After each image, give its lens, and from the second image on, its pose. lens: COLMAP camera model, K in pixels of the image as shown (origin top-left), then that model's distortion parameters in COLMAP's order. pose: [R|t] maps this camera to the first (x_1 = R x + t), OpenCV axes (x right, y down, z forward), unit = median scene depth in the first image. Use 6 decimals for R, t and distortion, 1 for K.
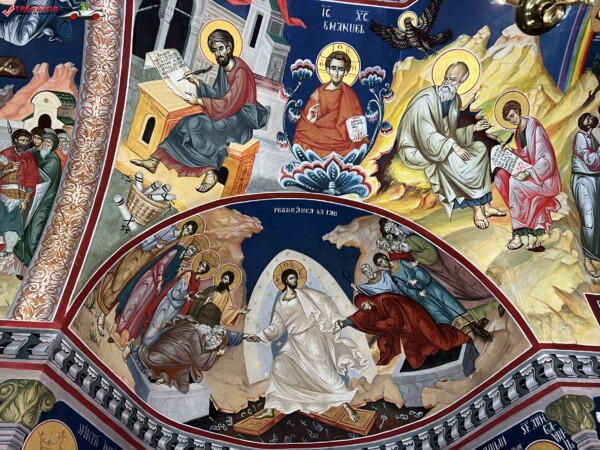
lens RADIAL K [[451.9, 0, 296.6], [0, 451.9, 227.7], [0, 0, 1]] dist [0.041954, -0.044453]
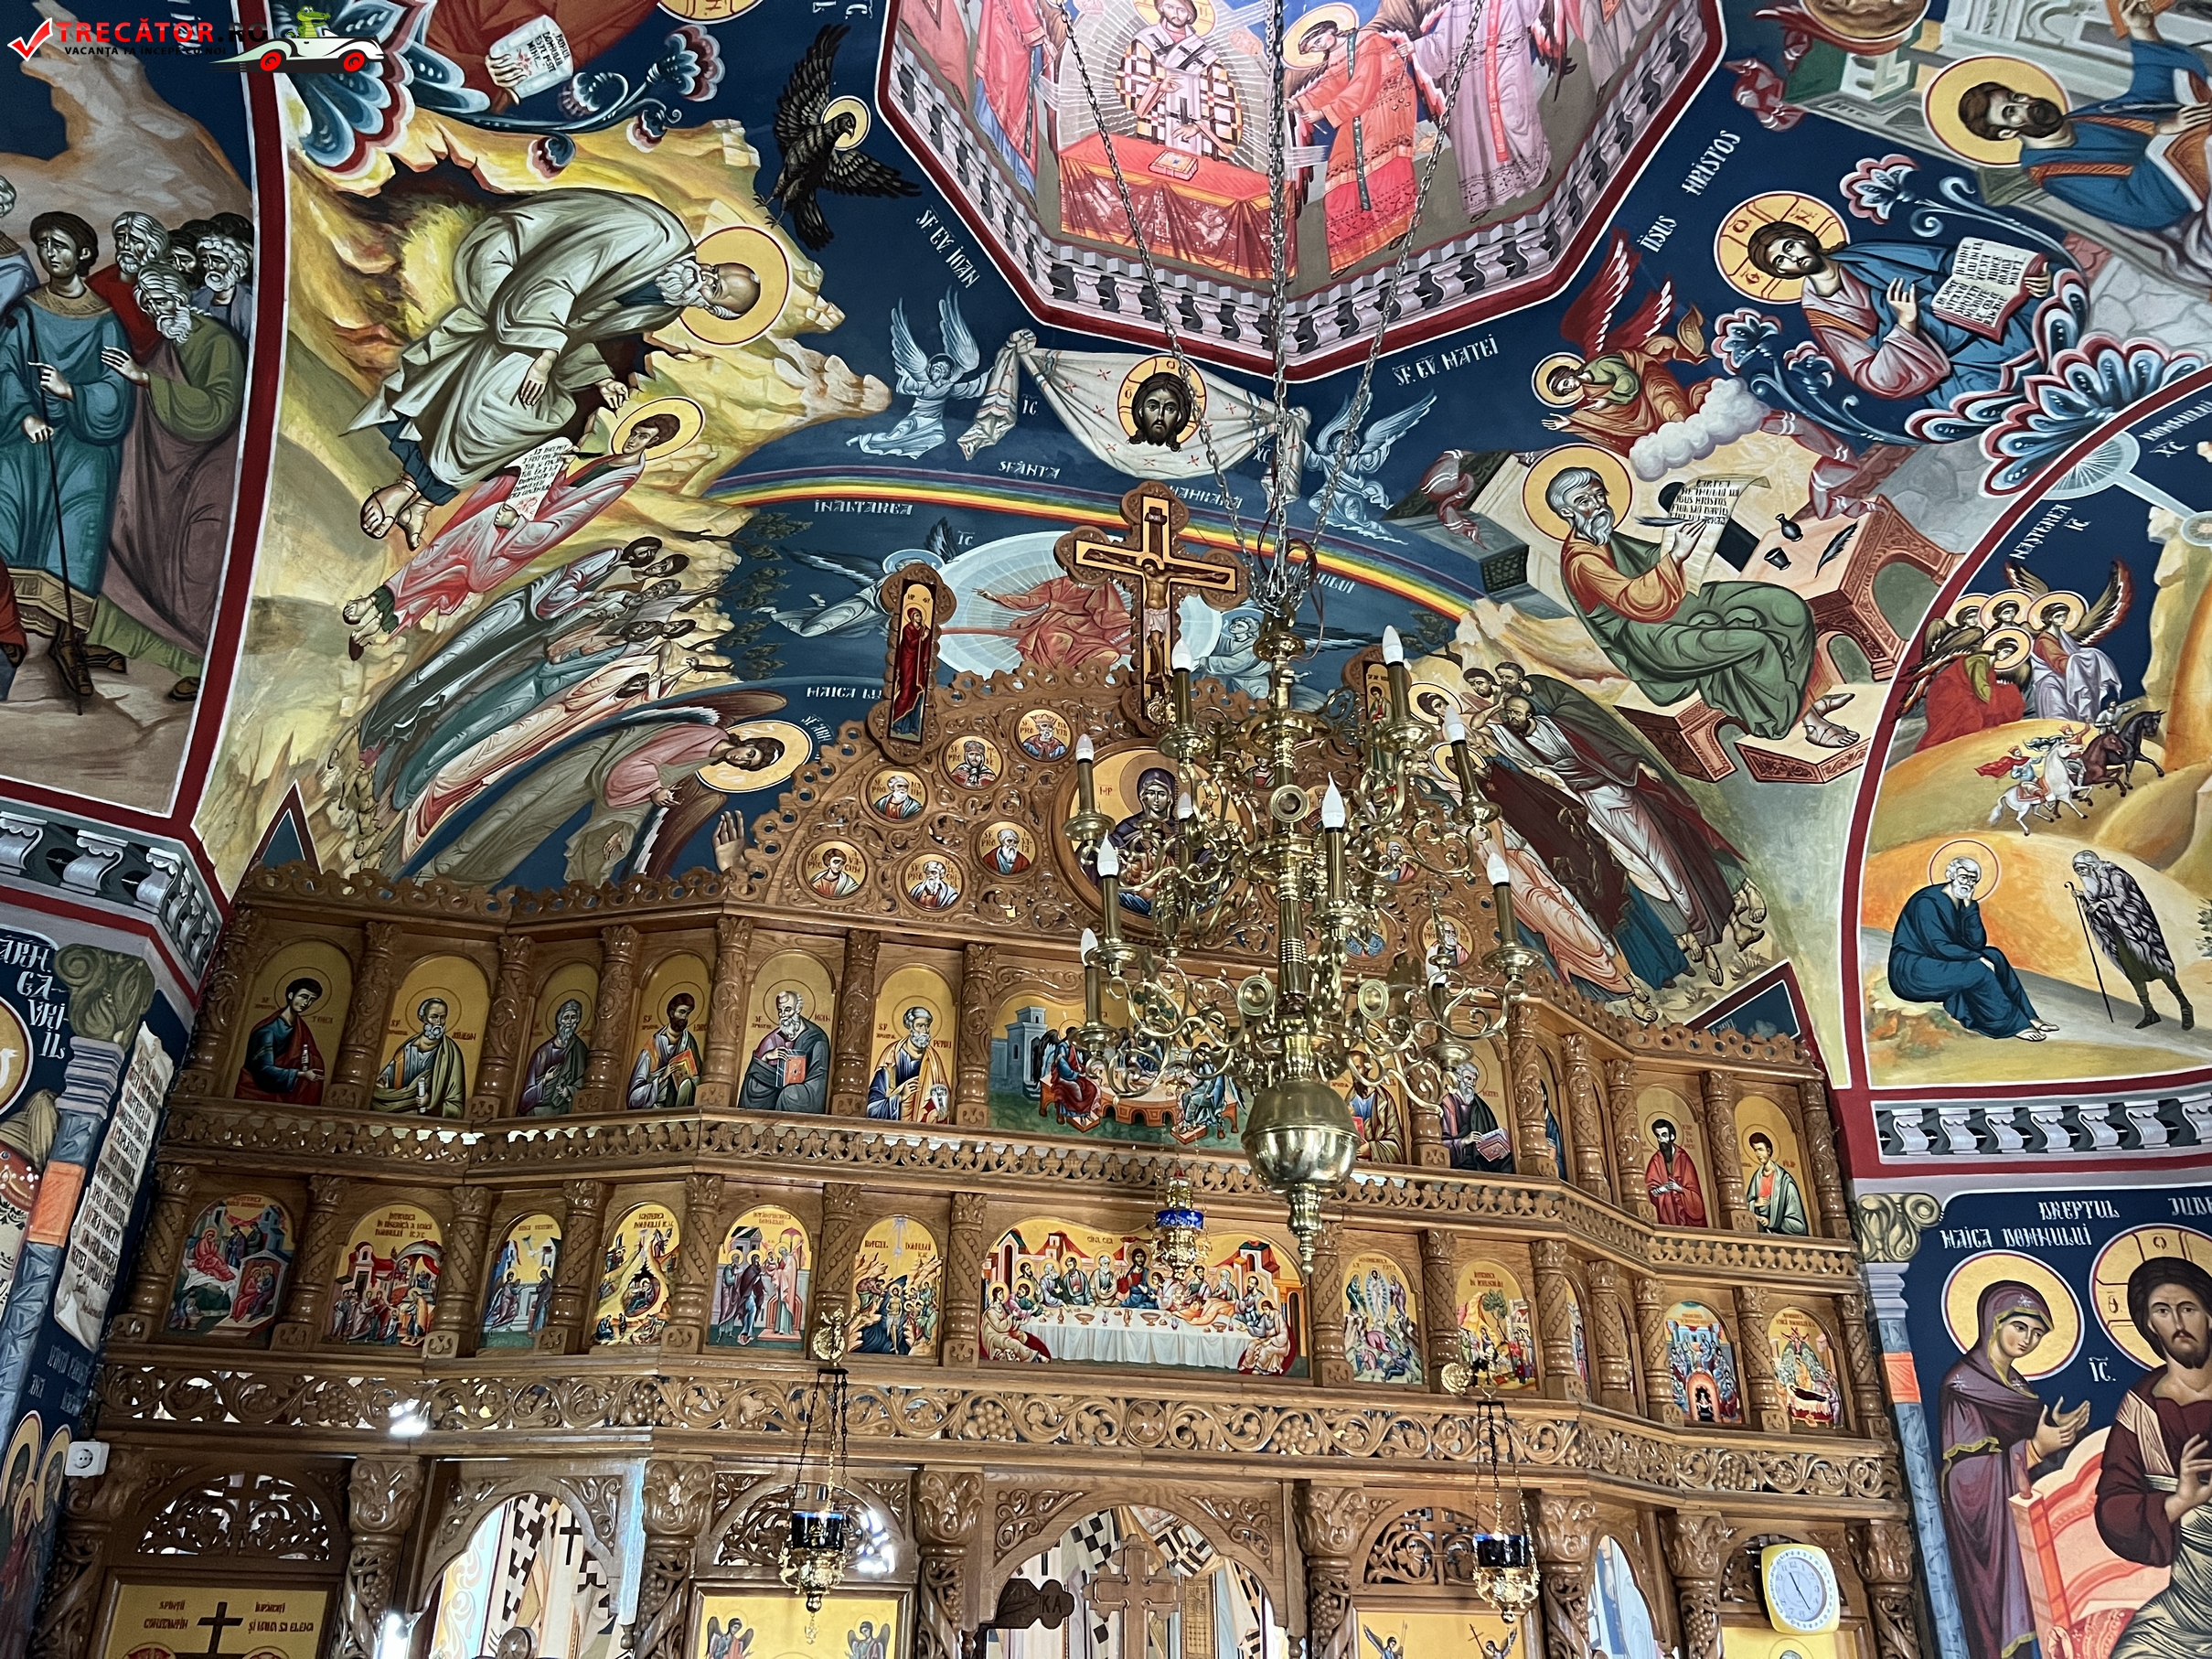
lens RADIAL K [[1665.9, 0, 1095.3], [0, 1665.9, 837.8], [0, 0, 1]] dist [0.041954, -0.044453]
pose [[-0.130734, 0.474569, 0.870456, -0.653103], [-0.773592, 0.500282, -0.388937, 0.181990], [-0.620051, -0.724225, 0.301719, 0.084000]]
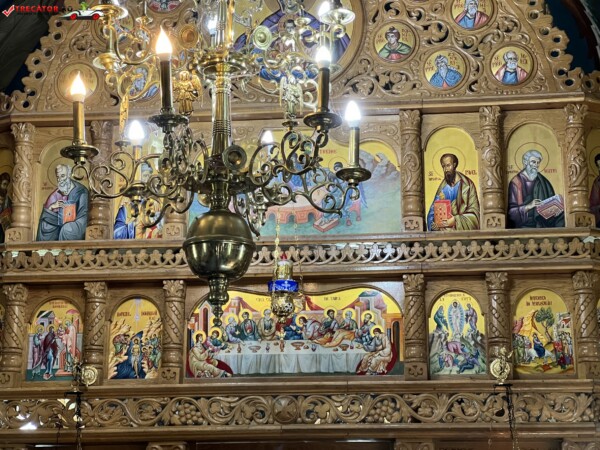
lens RADIAL K [[1324.2, 0, 300.3], [0, 1324.2, 226.6], [0, 0, 1]] dist [0.204430, 0.000000]
pose [[0.231265, 0.279879, 0.931764, -0.882030], [-0.761025, 0.648695, -0.005964, -0.245418], [-0.606100, -0.707716, 0.363016, -0.295871]]
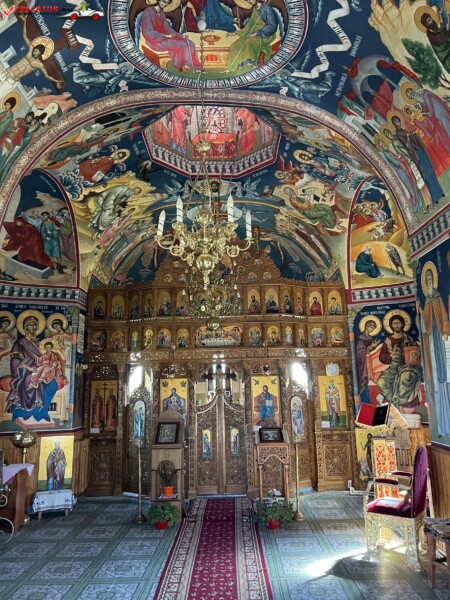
lens RADIAL K [[451.9, 0, 223.8], [0, 451.9, 301.6], [0, 0, 1]] dist [0.041954, -0.044453]
pose [[0.122230, 0.220800, 0.967630, -1.713597], [-0.756645, 0.651665, -0.053123, -0.180786], [-0.642300, -0.725658, 0.246720, -0.276581]]
